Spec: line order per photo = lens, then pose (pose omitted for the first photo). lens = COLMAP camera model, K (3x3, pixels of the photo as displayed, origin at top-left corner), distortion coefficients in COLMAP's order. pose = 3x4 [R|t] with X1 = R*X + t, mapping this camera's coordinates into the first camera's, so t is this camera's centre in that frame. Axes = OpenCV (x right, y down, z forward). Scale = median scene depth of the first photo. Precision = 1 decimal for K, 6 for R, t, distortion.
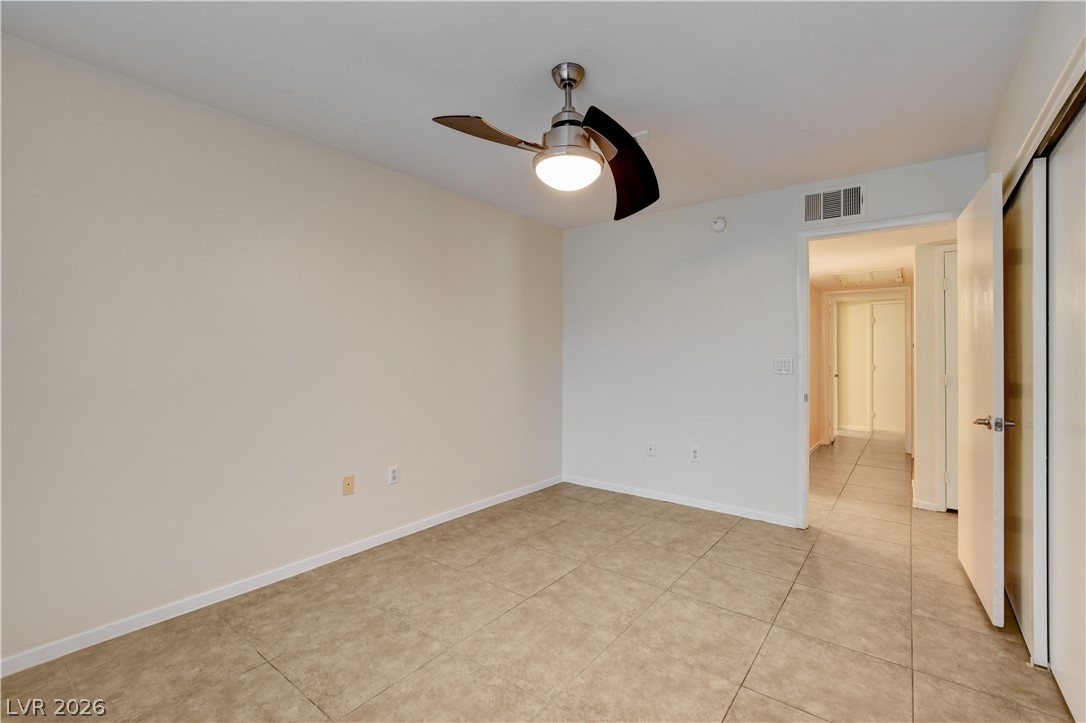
lens RADIAL K [[476.1, 0, 541.1], [0, 476.1, 347.5], [0, 0, 1]] dist [-0.013827, 0.000268]
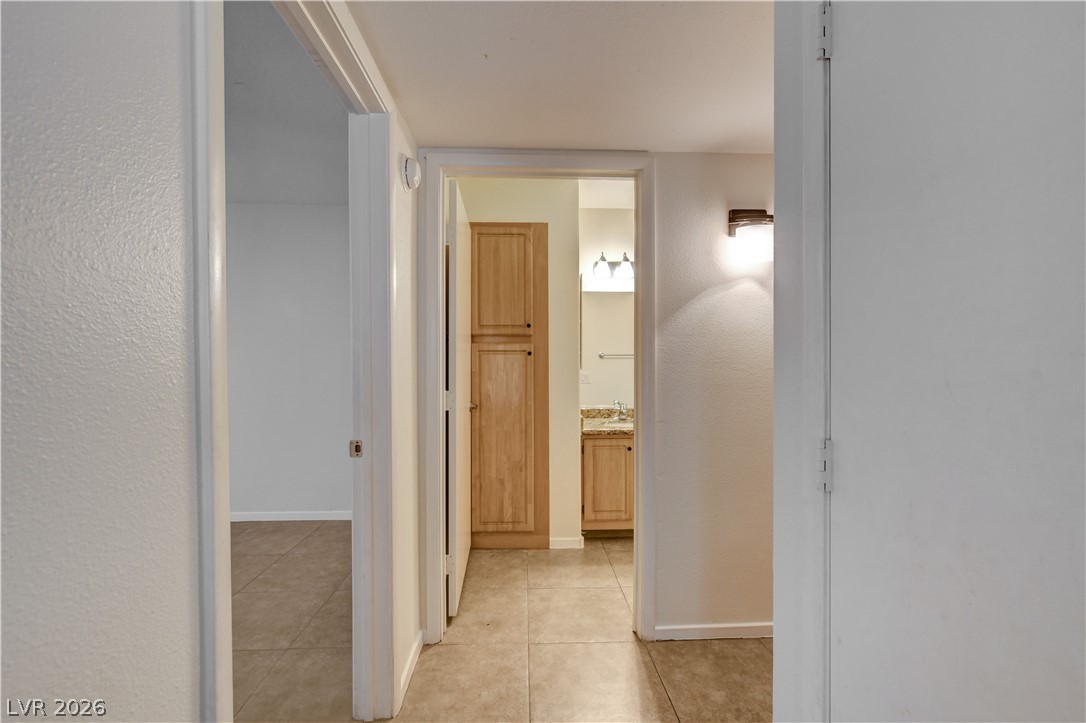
lens RADIAL K [[479.5, 0, 548.4], [0, 479.5, 360.7], [0, 0, 1]] dist [-0.019579, -0.000110]
pose [[0.652863, -0.007280, -0.757441, 1.231369], [0.017572, 0.999830, 0.005536, 0.023169], [0.757272, -0.016924, 0.652880, 0.981214]]
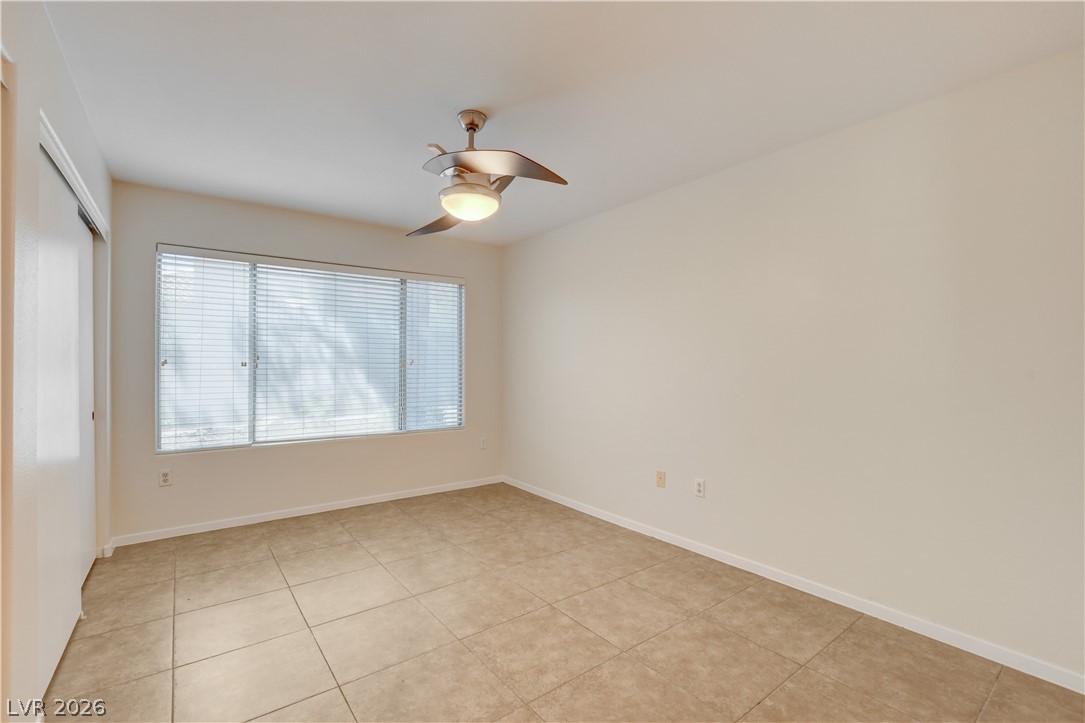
lens RADIAL K [[479.0, 0, 547.9], [0, 479.0, 360.7], [0, 0, 1]] dist [-0.019579, -0.000110]
pose [[-0.245228, -0.012397, -0.969386, 0.801753], [0.010353, 0.999828, -0.015406, 0.018939], [0.969410, -0.013813, -0.245058, 1.036229]]
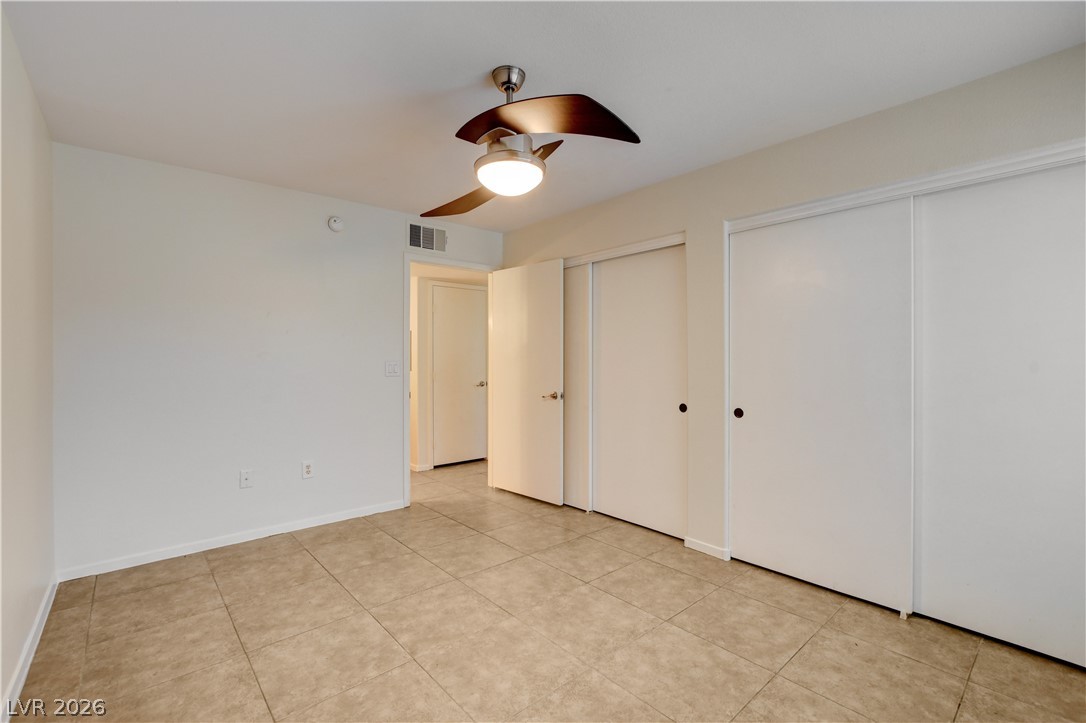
lens RADIAL K [[480.3, 0, 545.3], [0, 480.3, 360.3], [0, 0, 1]] dist [-0.012016, 0.000504]
pose [[0.185035, -0.008873, 0.982692, -0.650794], [-0.010977, 0.999878, 0.011095, 0.002327], [-0.982671, -0.012841, 0.184915, 0.523424]]
